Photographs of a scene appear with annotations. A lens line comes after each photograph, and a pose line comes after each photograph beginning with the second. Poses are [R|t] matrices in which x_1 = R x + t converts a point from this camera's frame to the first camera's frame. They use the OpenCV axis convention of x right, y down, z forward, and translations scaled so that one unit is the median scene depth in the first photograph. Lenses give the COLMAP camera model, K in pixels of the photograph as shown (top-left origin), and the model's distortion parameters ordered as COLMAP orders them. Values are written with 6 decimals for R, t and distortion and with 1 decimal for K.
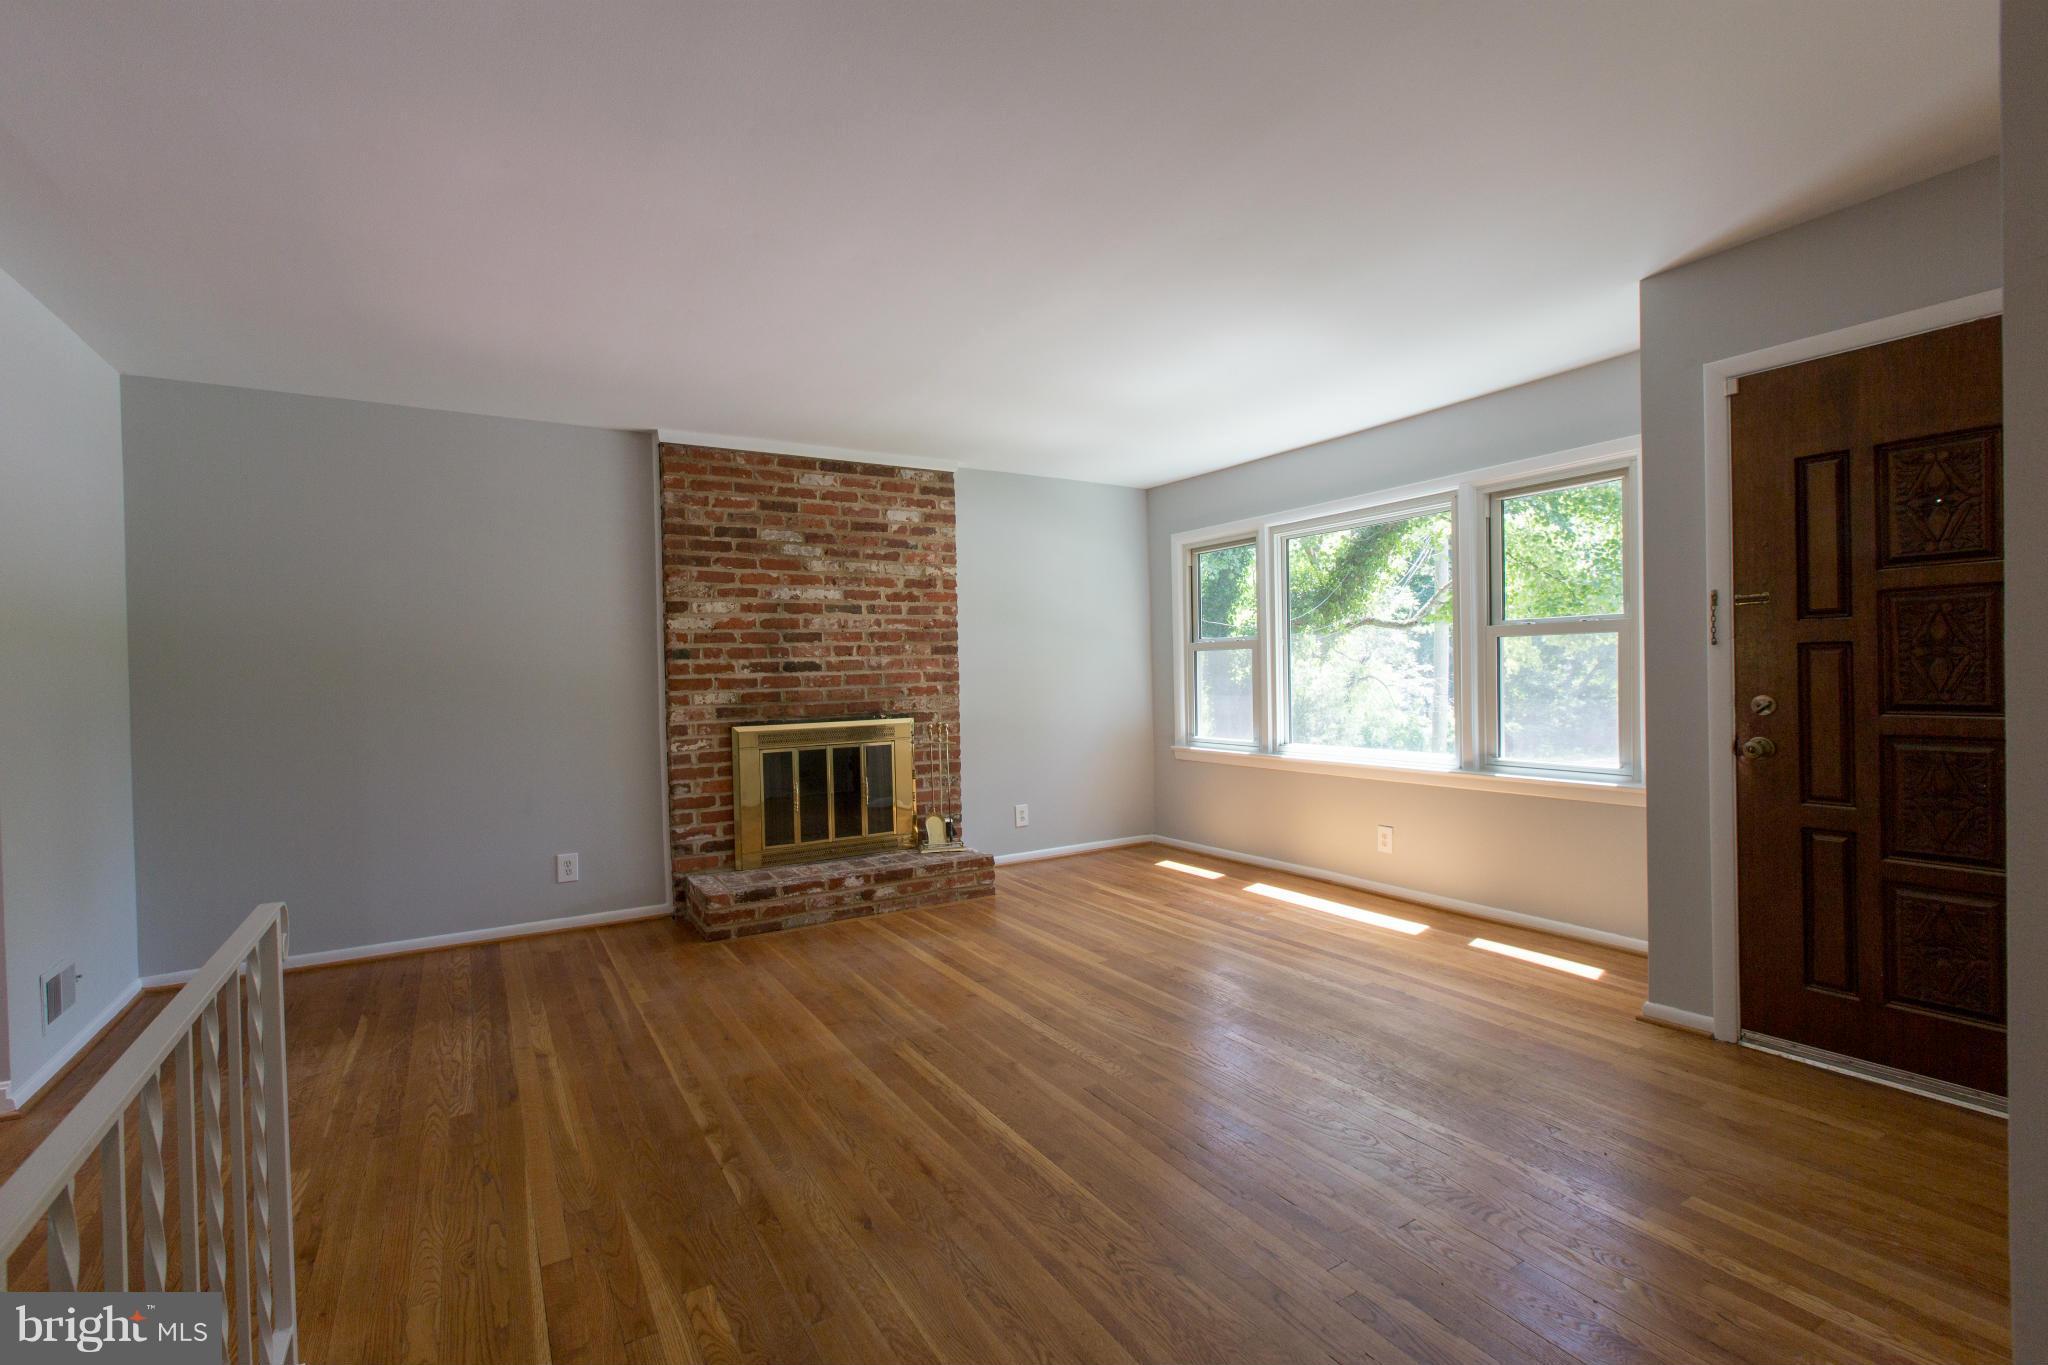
lens RADIAL K [[909.0, 0, 1034.1], [0, 909.0, 679.8], [0, 0, 1]] dist [0.001059, 0.000082]
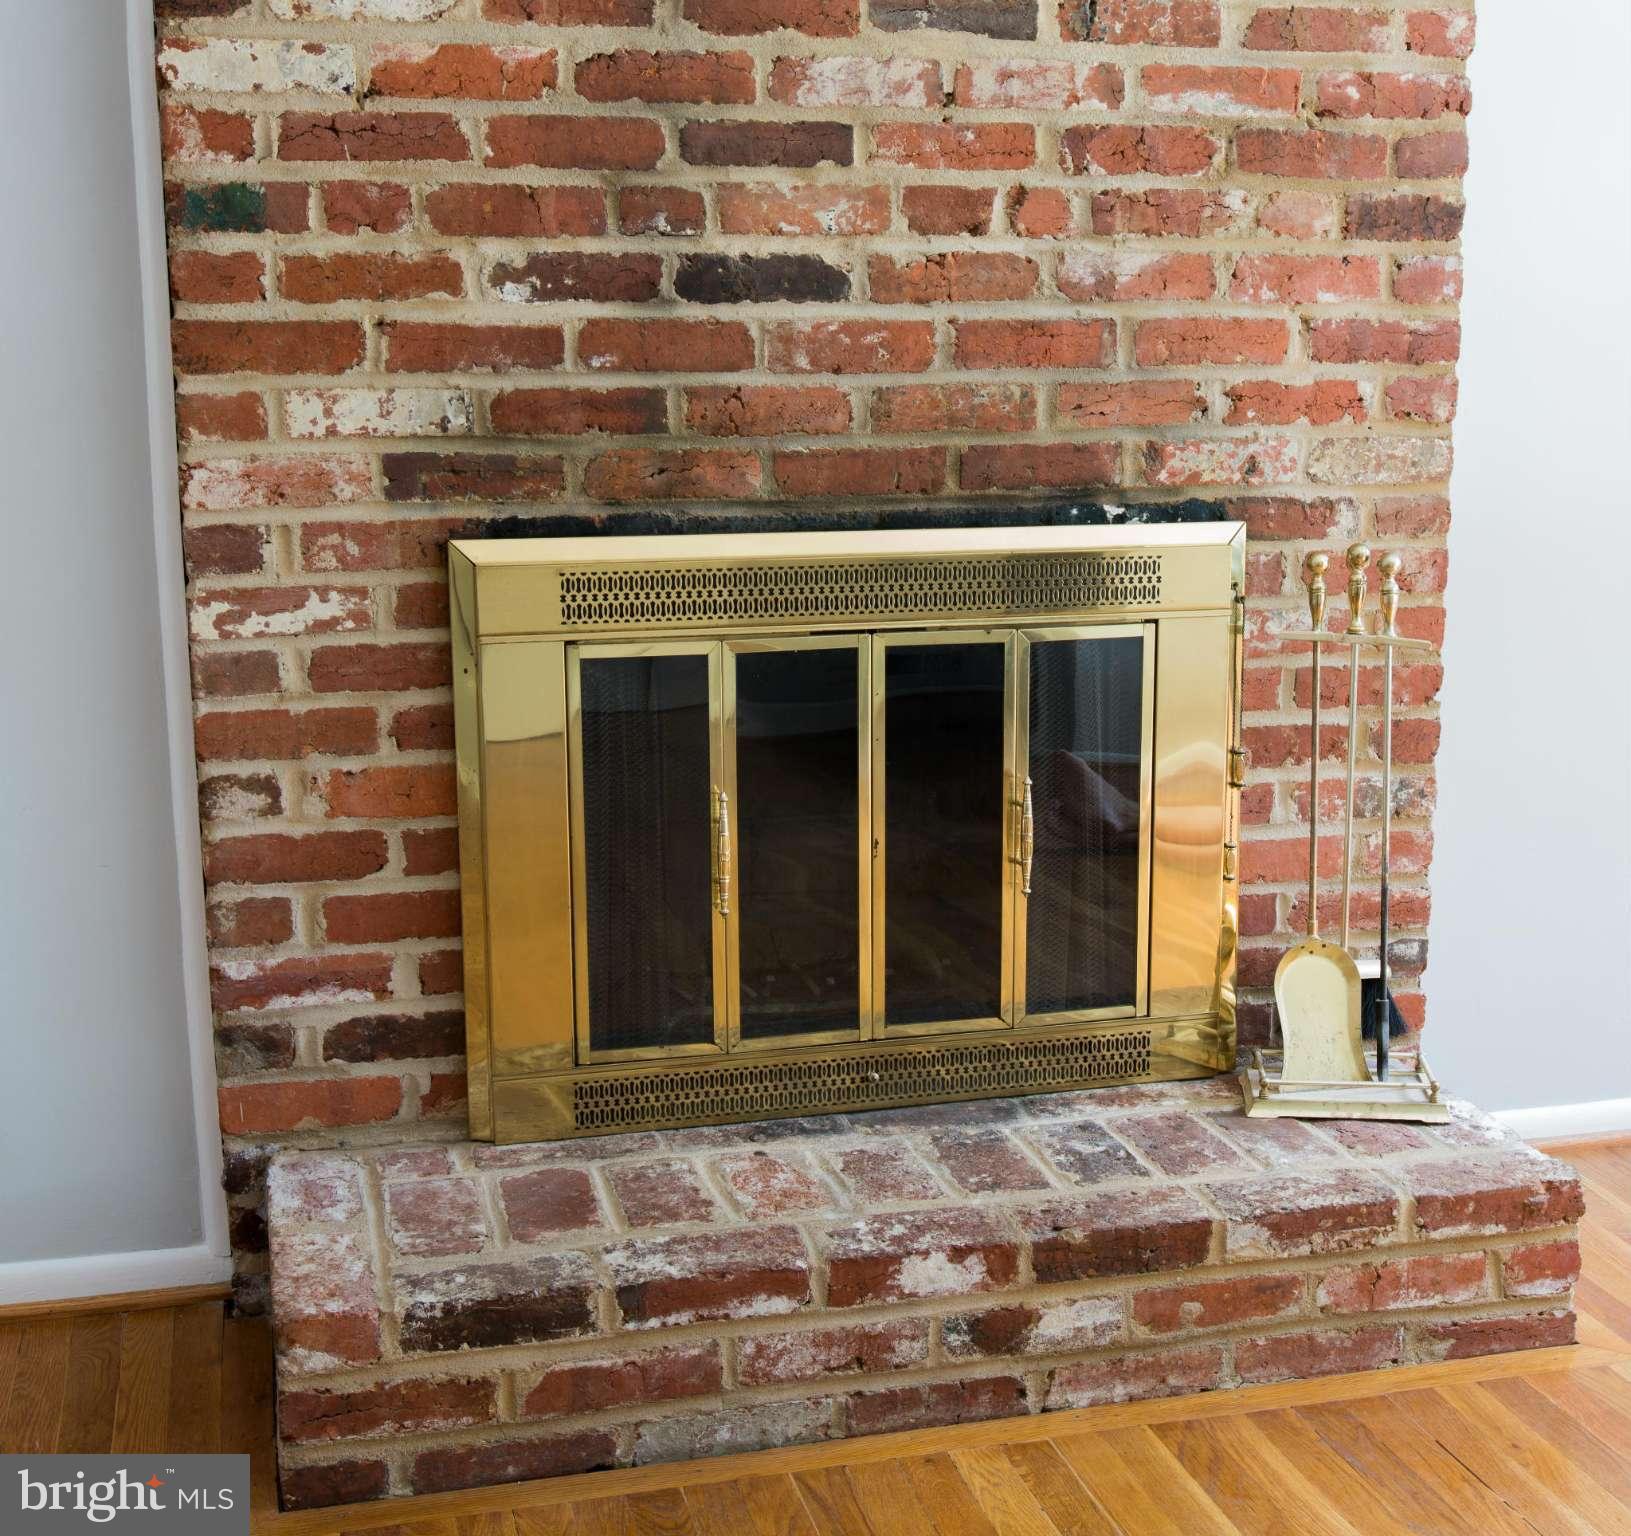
lens RADIAL K [[2323.7, 0, 842.9], [0, 2323.7, 764.4], [0, 0, 1]] dist [-0.017269, -0.001202]
pose [[0.957316, 0.073874, -0.279442, -0.068937], [-0.024468, 0.984029, 0.176316, 0.002063], [0.288005, -0.161953, 0.943835, 0.456135]]
